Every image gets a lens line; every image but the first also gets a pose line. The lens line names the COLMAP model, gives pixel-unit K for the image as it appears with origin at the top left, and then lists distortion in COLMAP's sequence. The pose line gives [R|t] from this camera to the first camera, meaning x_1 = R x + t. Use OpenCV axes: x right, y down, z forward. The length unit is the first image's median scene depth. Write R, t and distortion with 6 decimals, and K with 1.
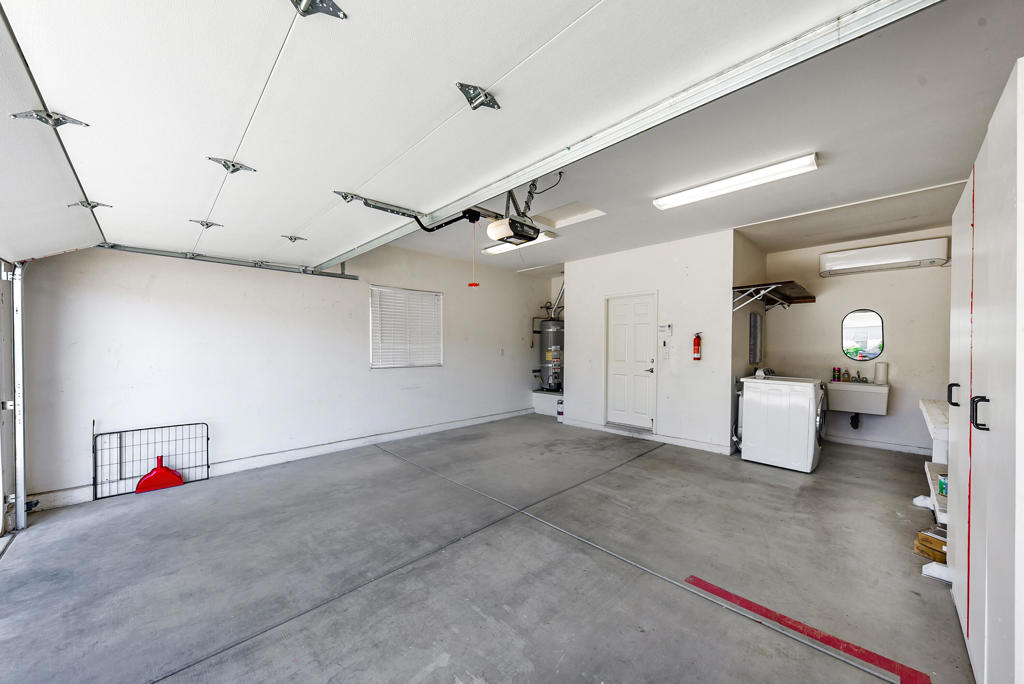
lens RADIAL K [[357.2, 0, 511.8], [0, 357.2, 350.3], [0, 0, 1]] dist [0.000236, 0.000004]
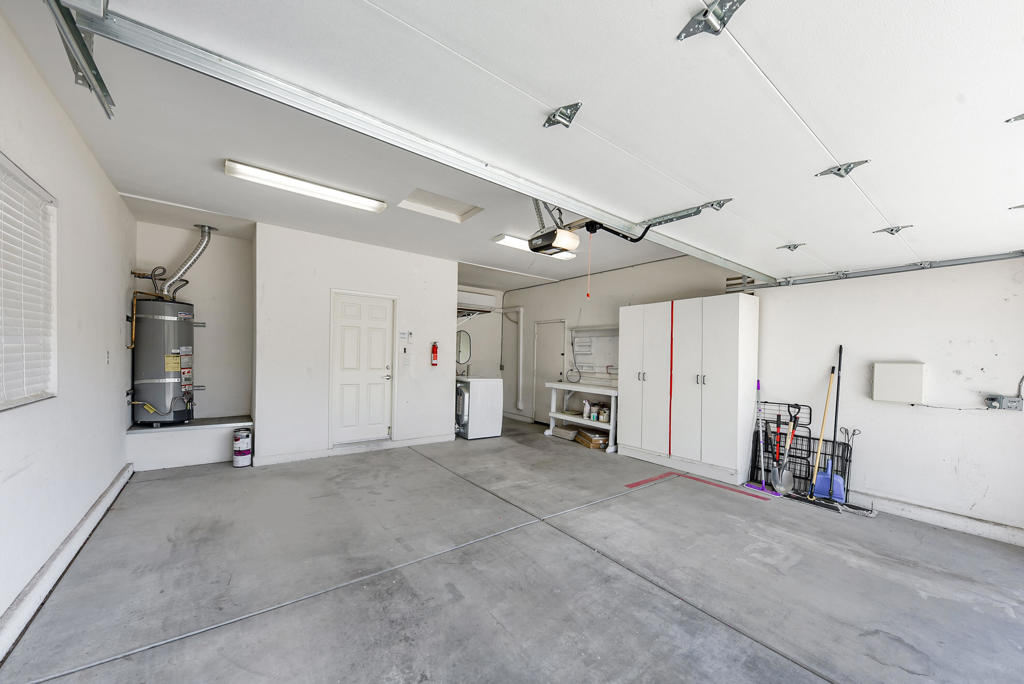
lens RADIAL K [[374.9, 0, 513.6], [0, 374.9, 361.6], [0, 0, 1]] dist [-0.000972, -0.000044]
pose [[0.136169, -0.013065, 0.990599, -0.810249], [-0.013679, 0.999793, 0.015066, -0.008982], [-0.990591, -0.015602, 0.135962, 0.738781]]
